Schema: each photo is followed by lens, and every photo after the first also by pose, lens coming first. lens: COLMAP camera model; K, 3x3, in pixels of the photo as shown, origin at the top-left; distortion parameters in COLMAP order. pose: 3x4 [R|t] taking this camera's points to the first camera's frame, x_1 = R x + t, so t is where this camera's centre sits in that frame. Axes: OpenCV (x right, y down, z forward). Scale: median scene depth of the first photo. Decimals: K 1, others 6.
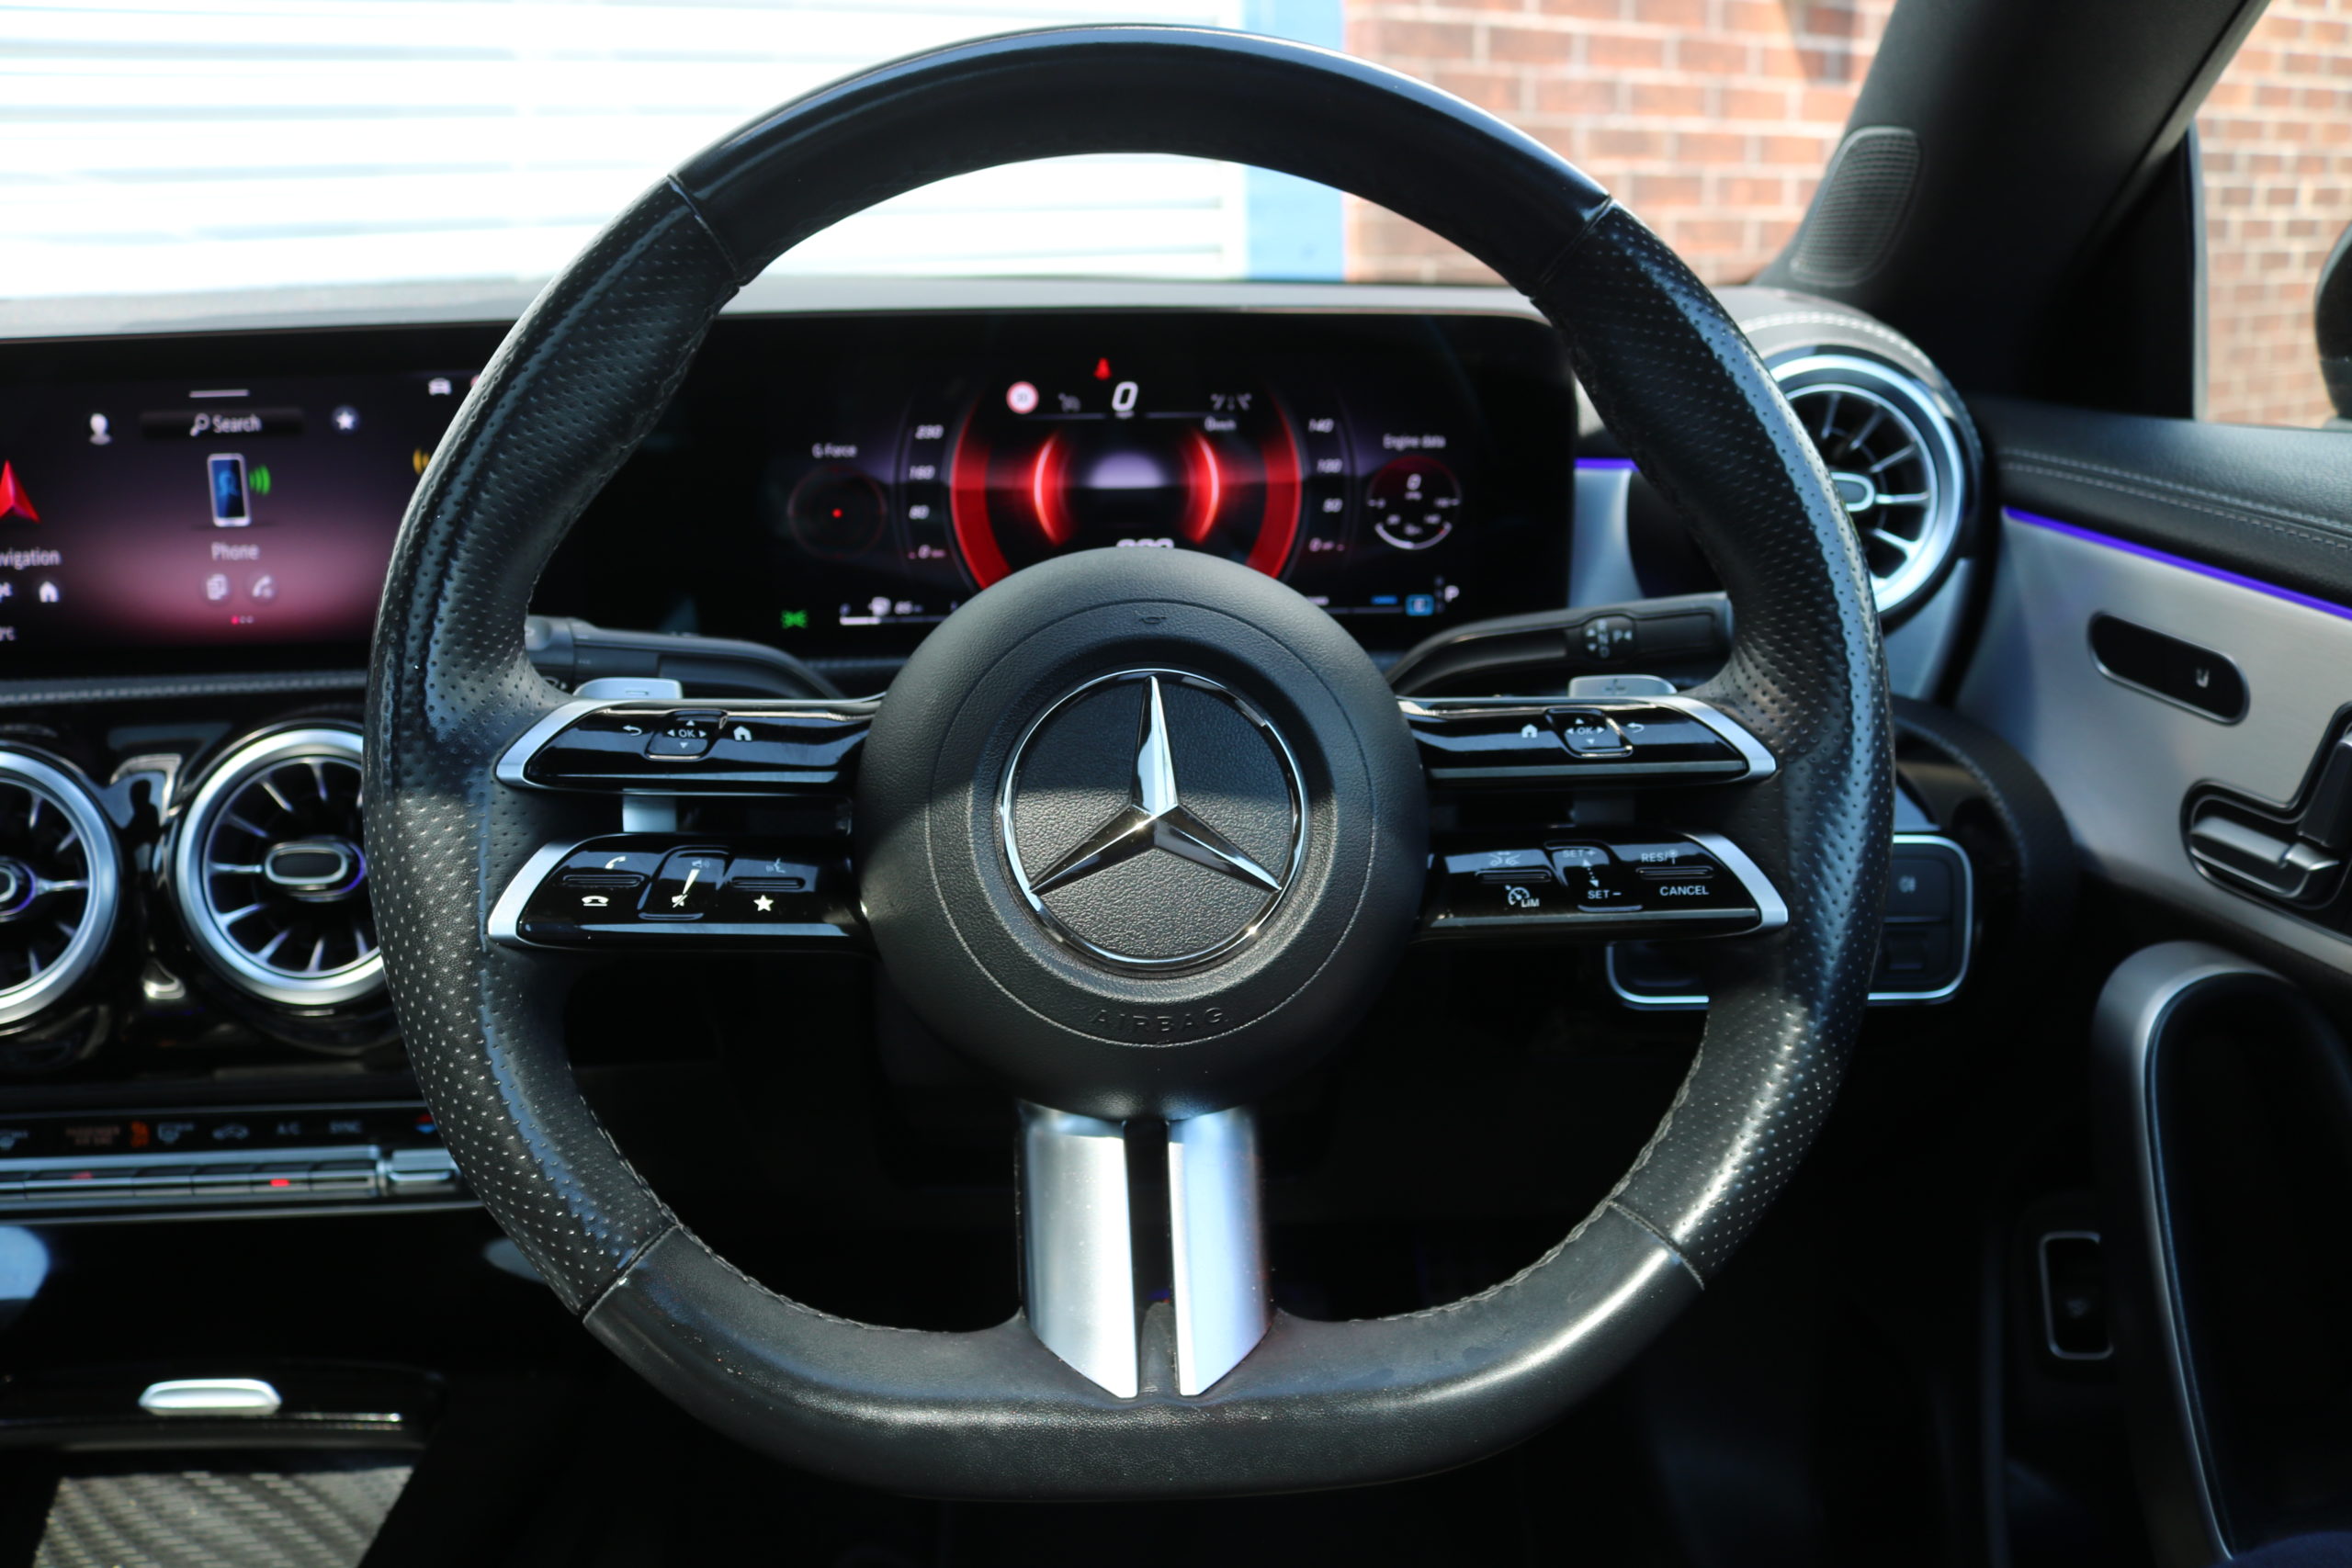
lens RADIAL K [[1879.3, 0, 1174.9], [0, 1879.3, 825.9], [0, 0, 1]] dist [-0.134787, 0.089338]
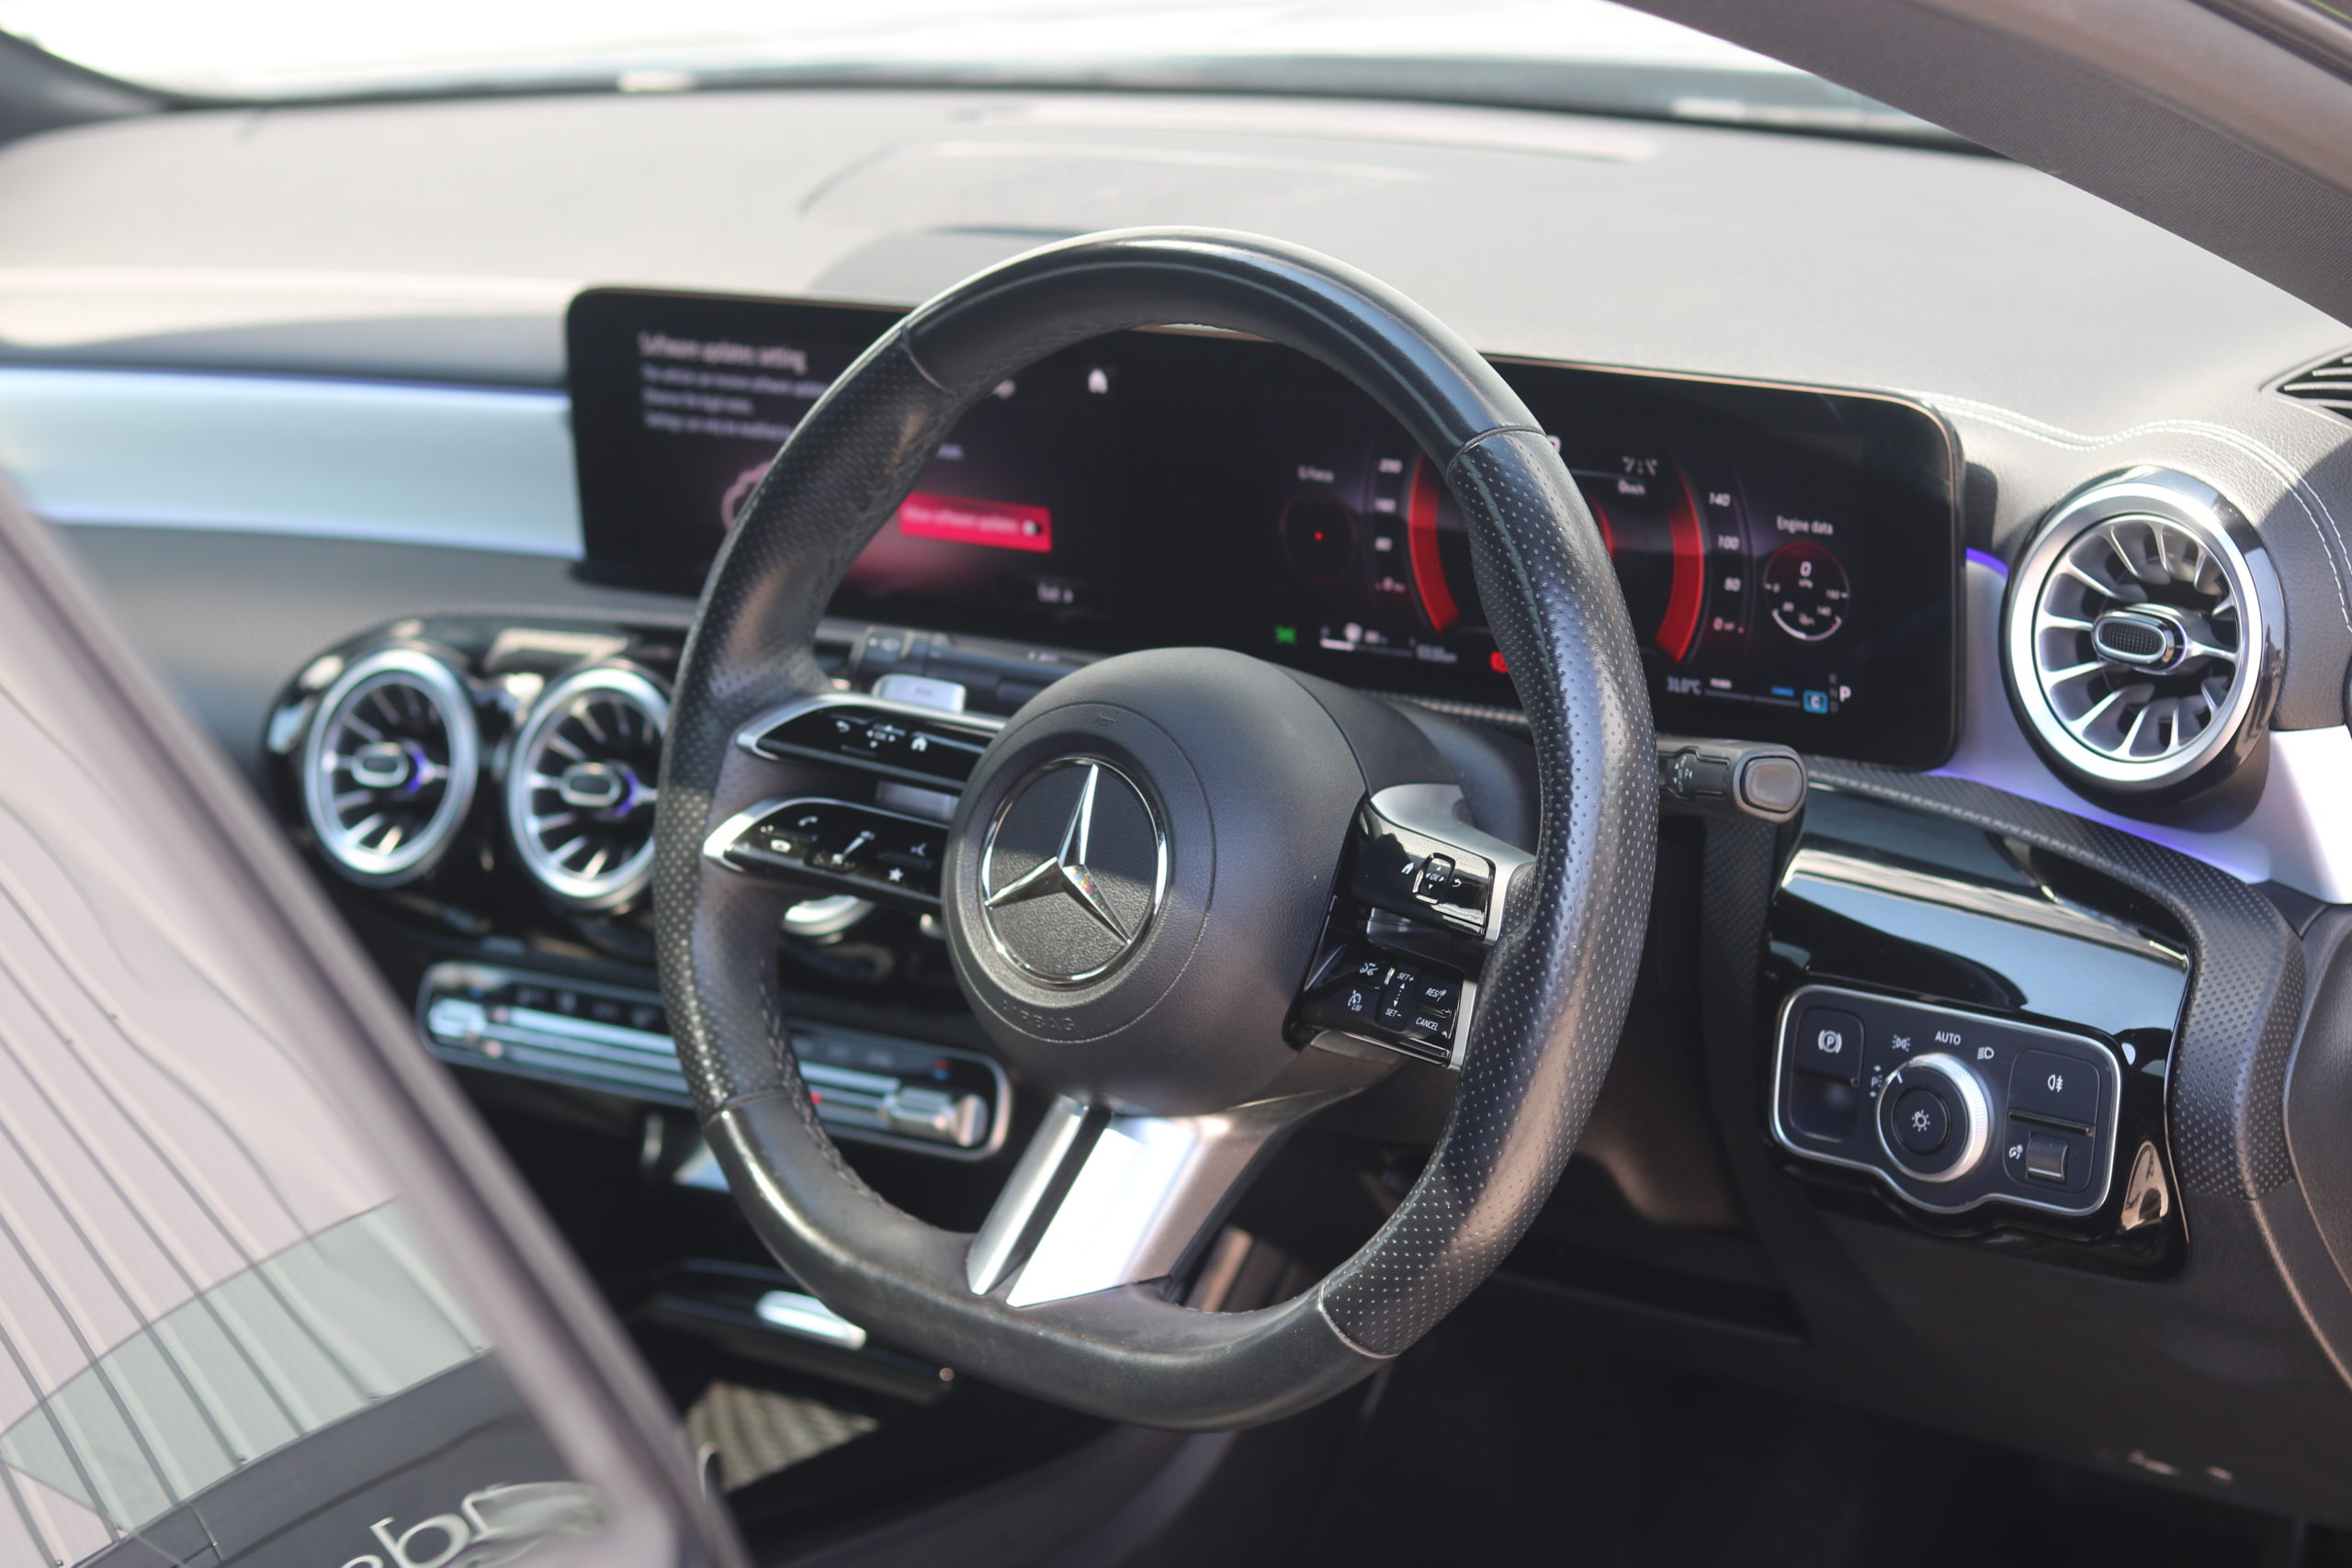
lens RADIAL K [[5520.3, 0, 1176.0], [0, 5520.3, 784.0], [0, 0, 1]] dist [-0.062486, -0.307764]
pose [[0.723740, 0.140683, -0.675580, 1.752947], [-0.125808, 0.989491, 0.071275, -0.234871], [0.678507, 0.033408, 0.733833, -1.193498]]
